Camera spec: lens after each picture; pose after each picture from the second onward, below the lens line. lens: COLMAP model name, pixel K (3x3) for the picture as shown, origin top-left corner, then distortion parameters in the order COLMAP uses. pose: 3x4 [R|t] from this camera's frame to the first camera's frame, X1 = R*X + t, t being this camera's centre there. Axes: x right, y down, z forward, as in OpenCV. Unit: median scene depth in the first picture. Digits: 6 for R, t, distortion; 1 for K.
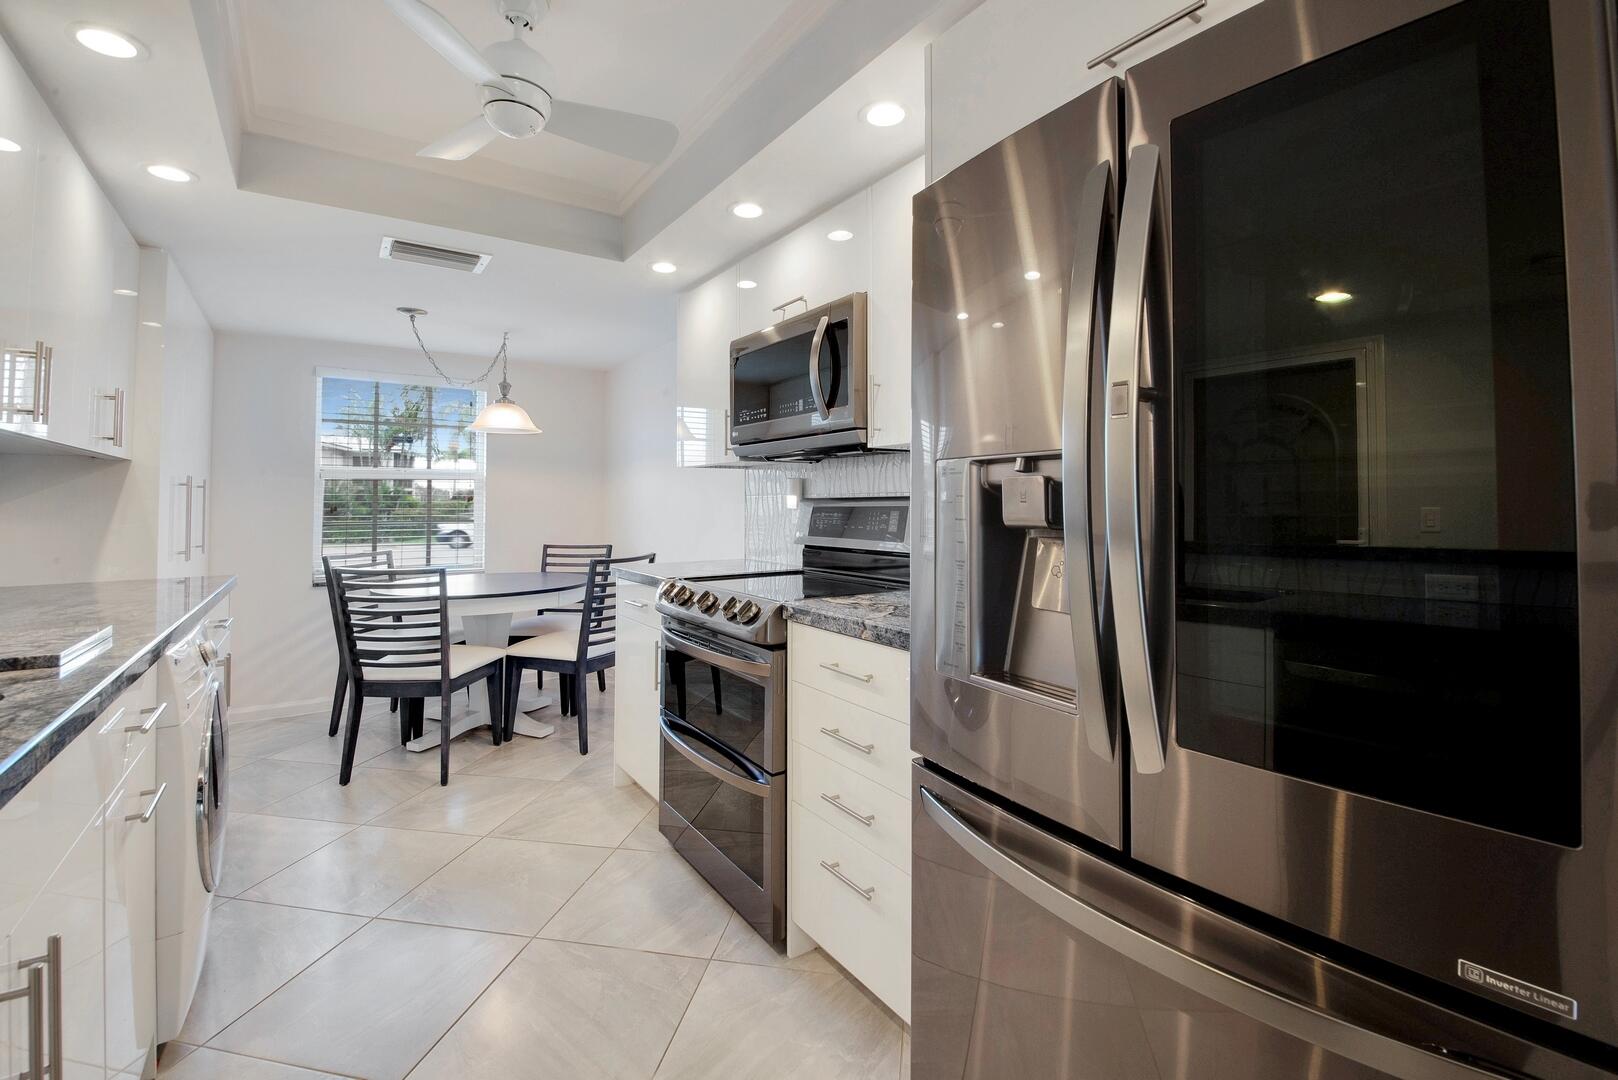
lens RADIAL K [[702.1, 0, 806.1], [0, 702.1, 481.8], [0, 0, 1]] dist [0.006808, -0.001675]
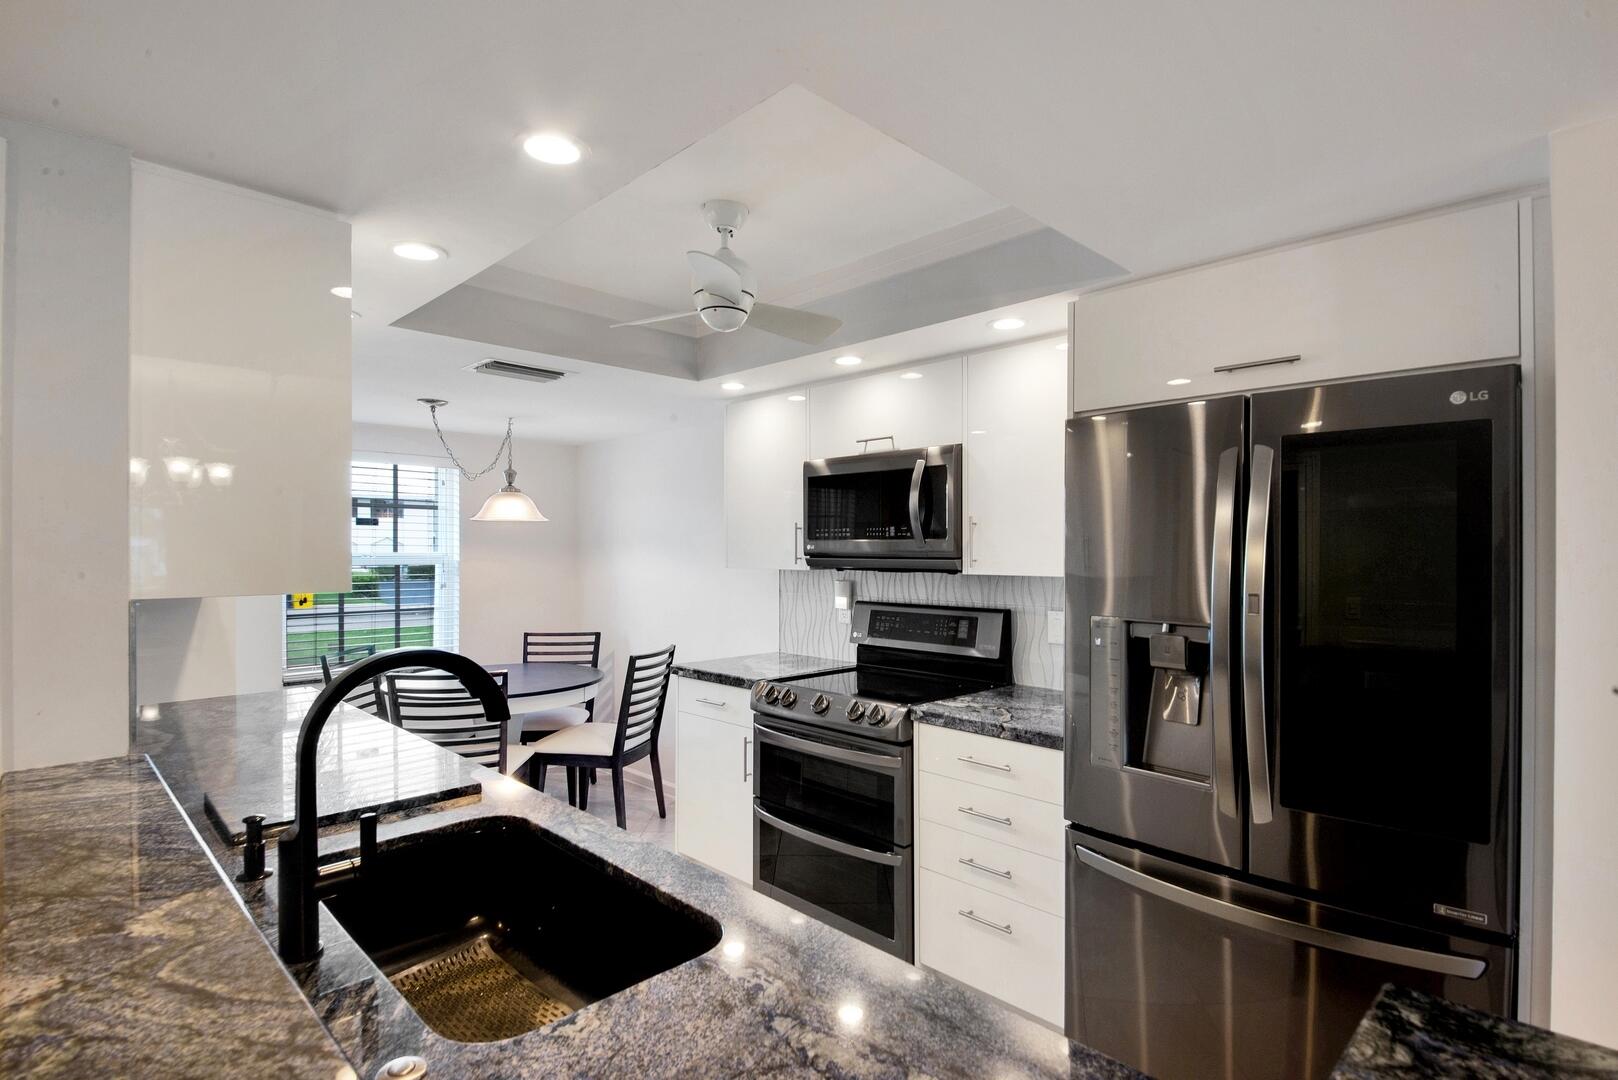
lens RADIAL K [[811.4, 0, 809.5], [0, 811.4, 544.6], [0, 0, 1]] dist [0.018241, -0.000428]
pose [[0.985359, 0.003243, 0.170460, -0.319587], [-0.007272, 0.999709, 0.023016, -0.101263], [-0.170336, -0.023919, 0.985096, -0.254172]]
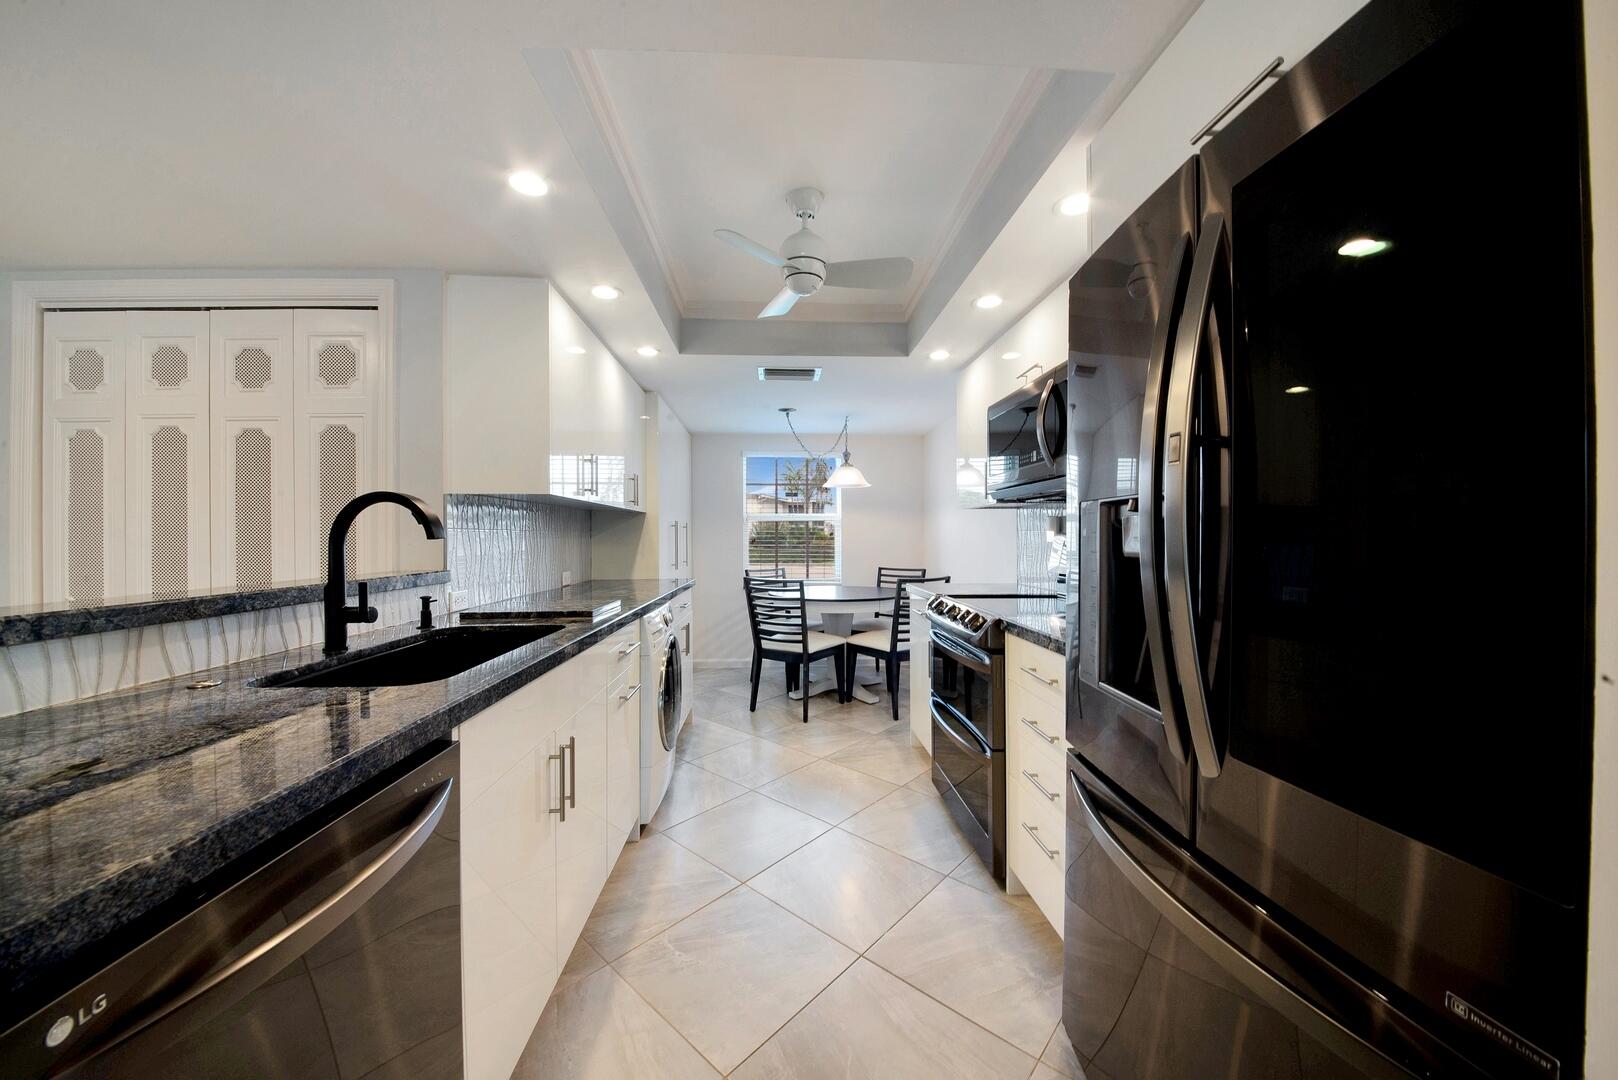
lens RADIAL K [[566.2, 0, 802.3], [0, 566.2, 536.5], [0, 0, 1]] dist [-0.009046, -0.000287]
pose [[0.851877, 0.002465, -0.523736, 0.138845], [0.013325, 0.999563, 0.026380, -0.002371], [0.523572, -0.029451, 0.851472, -0.033350]]
